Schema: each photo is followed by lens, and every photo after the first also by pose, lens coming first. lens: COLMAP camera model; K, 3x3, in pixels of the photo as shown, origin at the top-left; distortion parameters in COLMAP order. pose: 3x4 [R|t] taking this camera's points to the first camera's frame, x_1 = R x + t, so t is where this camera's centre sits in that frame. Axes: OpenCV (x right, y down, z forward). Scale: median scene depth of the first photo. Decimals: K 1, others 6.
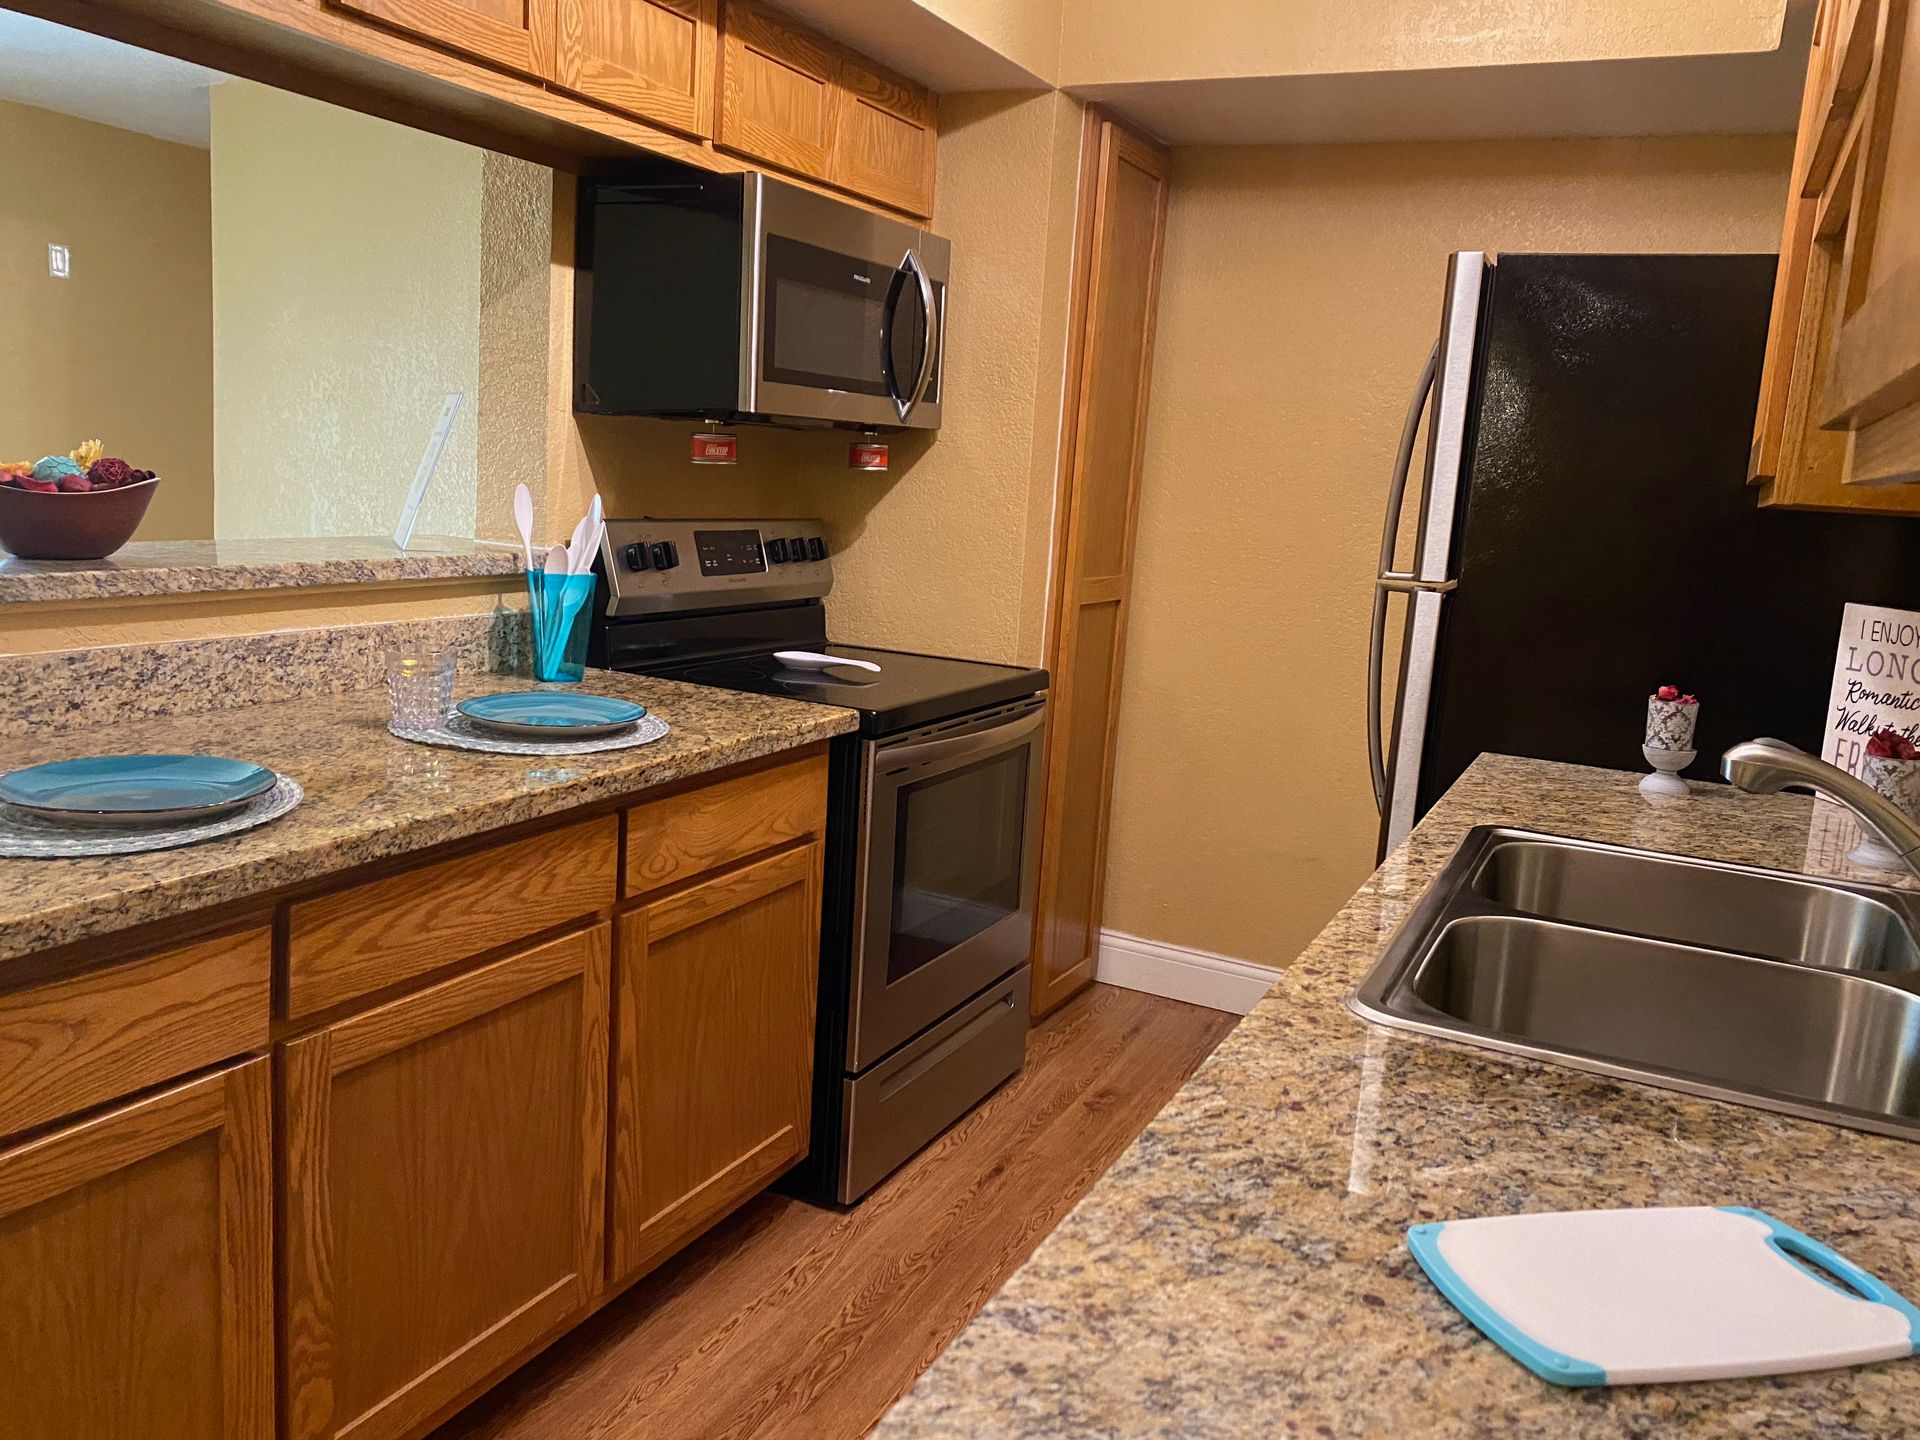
lens RADIAL K [[1455.9, 0, 960.0], [0, 1455.9, 720.0], [0, 0, 1]] dist [-0.002160, -0.043426]
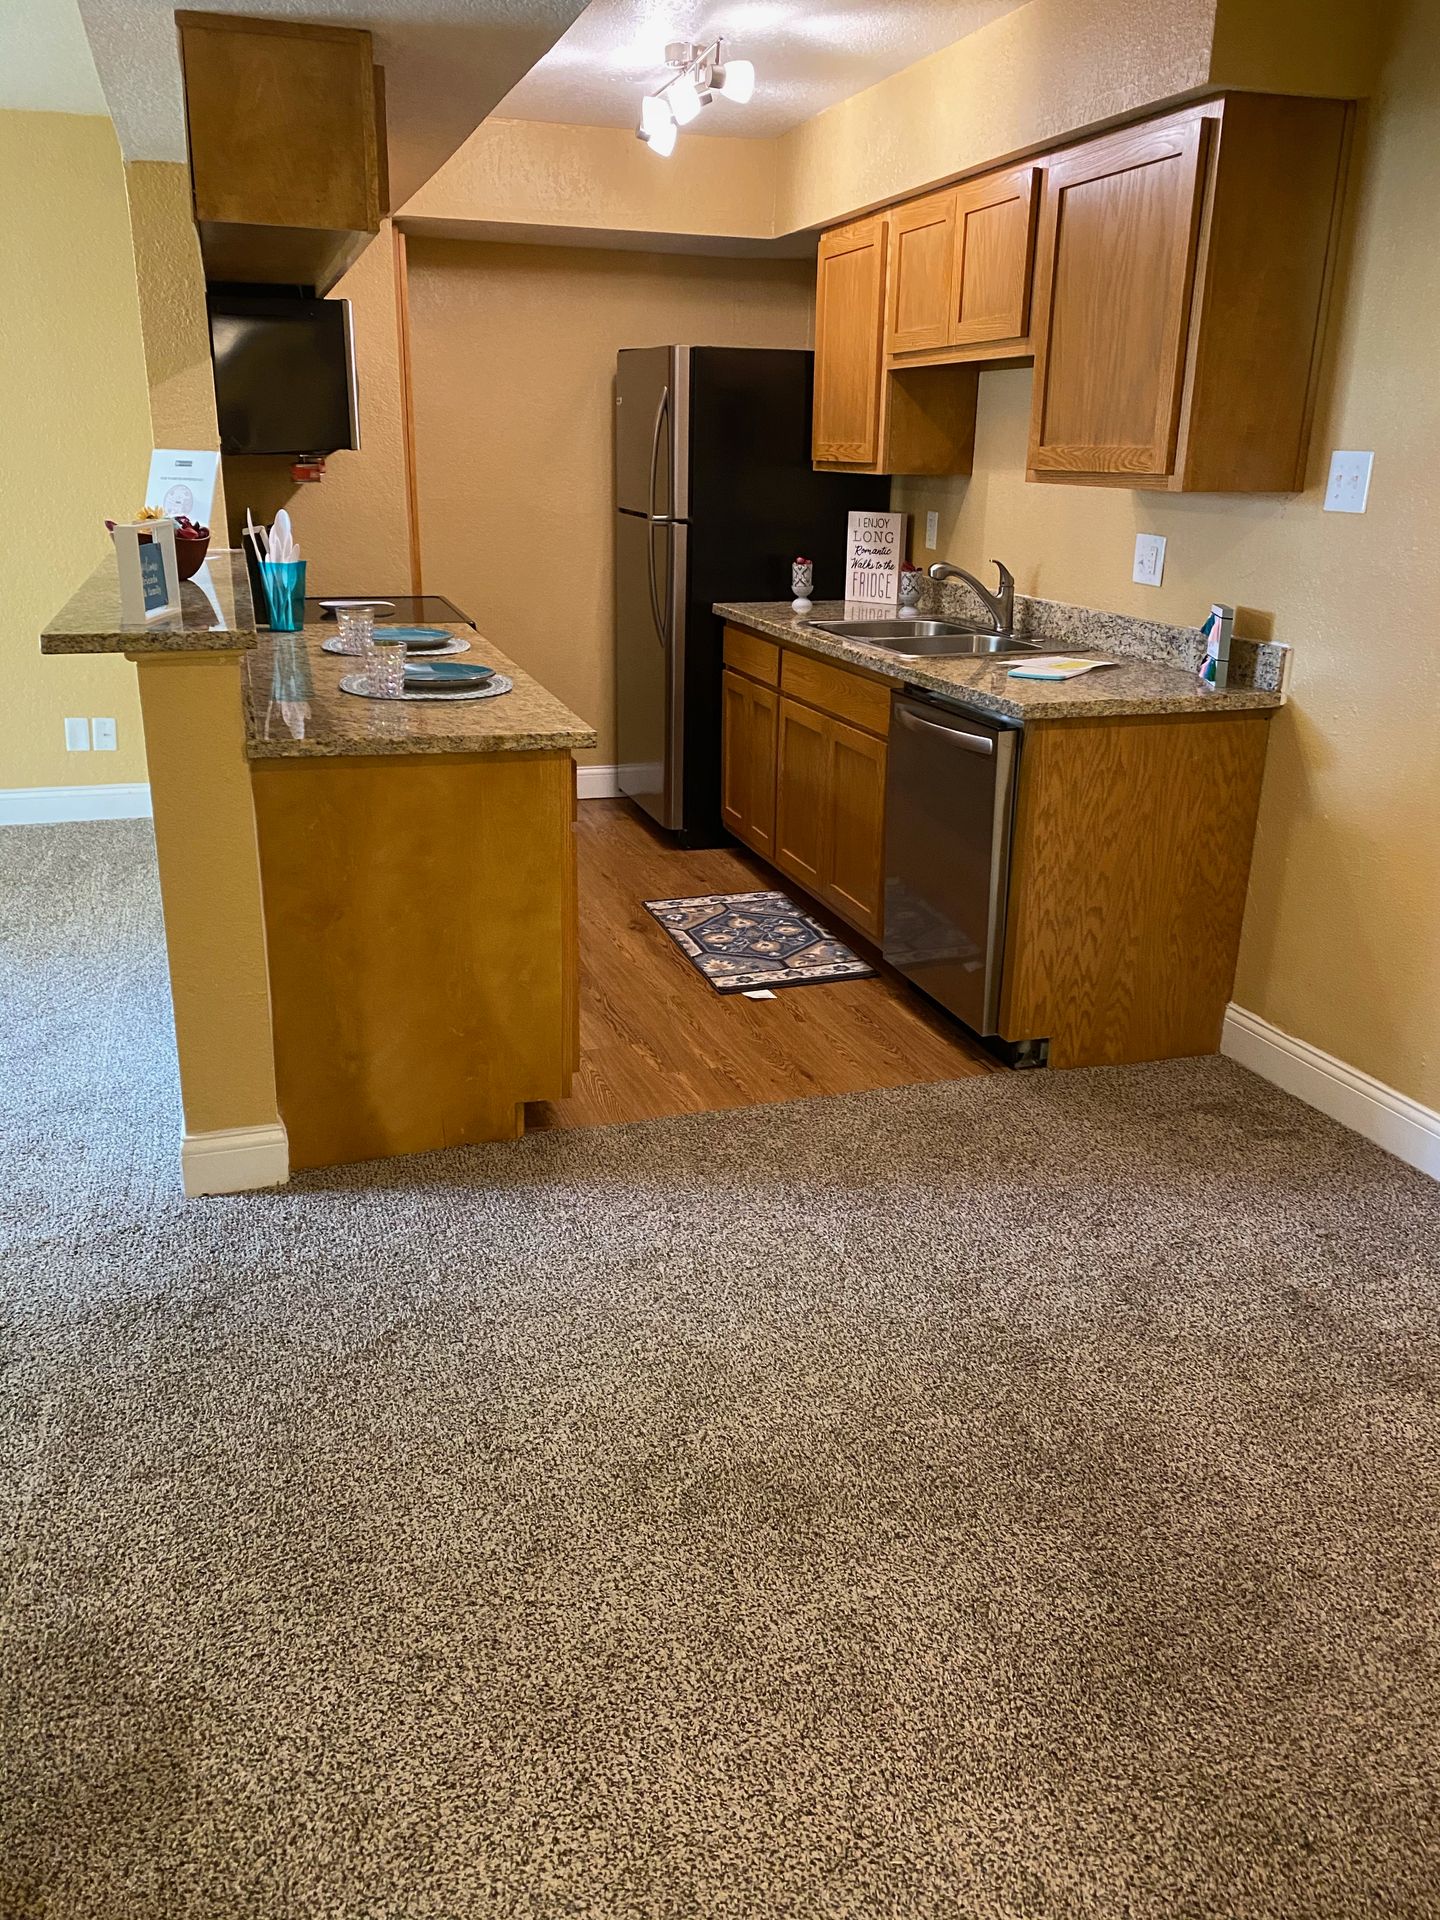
lens RADIAL K [[1474.0, 0, 720.0], [0, 1474.0, 960.0], [0, 0, 1]] dist [0.116963, -0.172022]
pose [[0.706893, -0.279985, 0.649546, -1.302386], [0.151686, 0.956962, 0.247417, -0.014711], [-0.690864, -0.076370, 0.718940, -0.642199]]
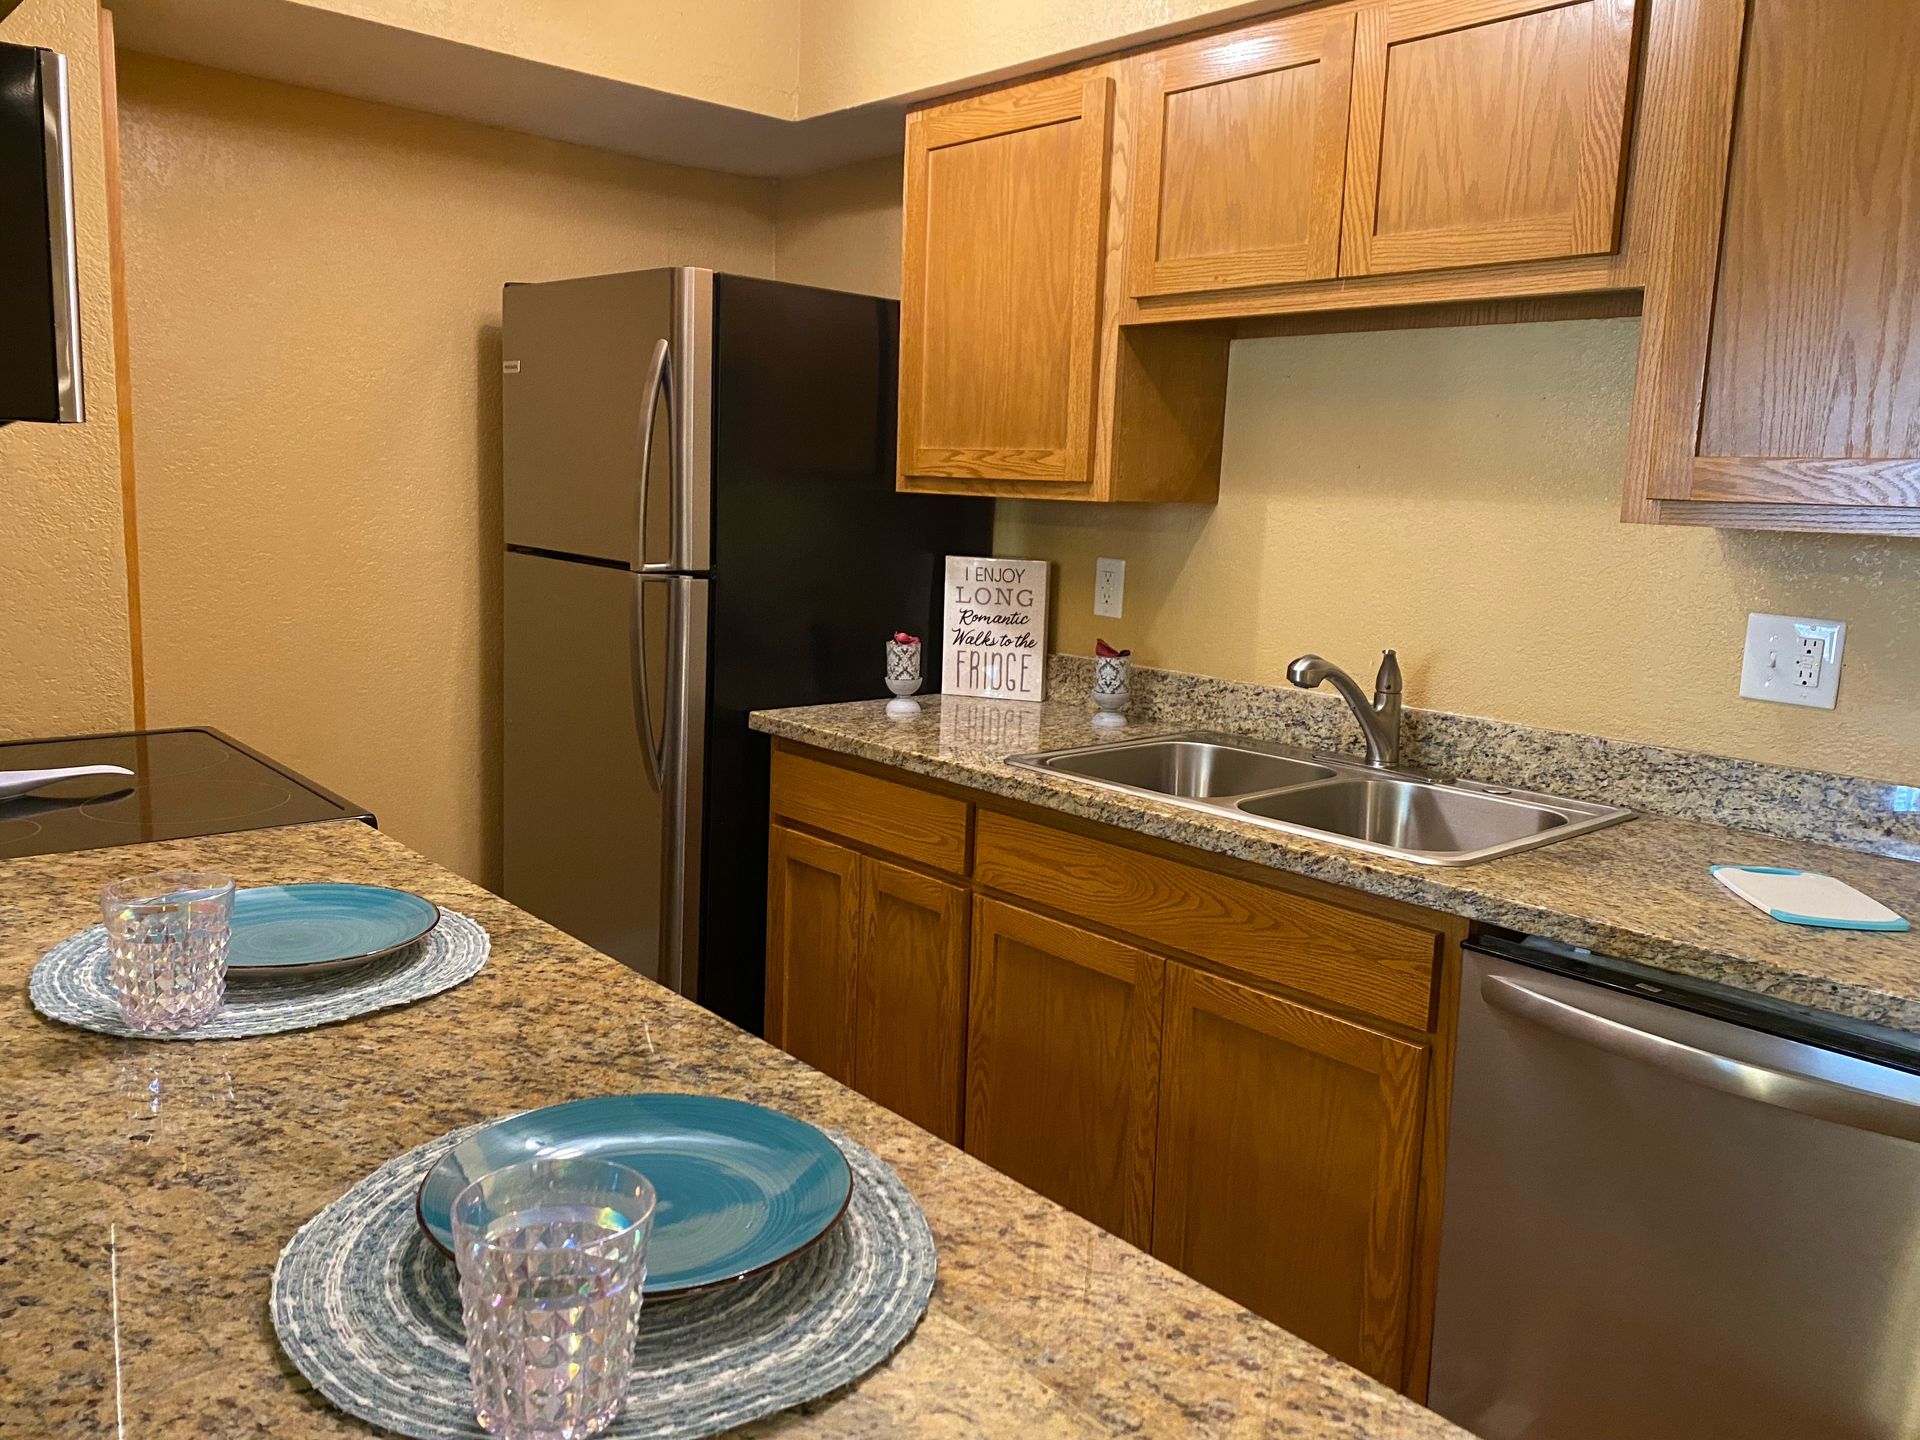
lens RADIAL K [[1474.0, 0, 961.0], [0, 1474.0, 755.0], [0, 0, 1]] dist [0.116963, -0.172022]
pose [[0.364196, -0.214761, 0.906222, -0.755213], [0.146448, 0.974150, 0.172004, -0.139822], [-0.919736, 0.070071, 0.386233, 0.434912]]
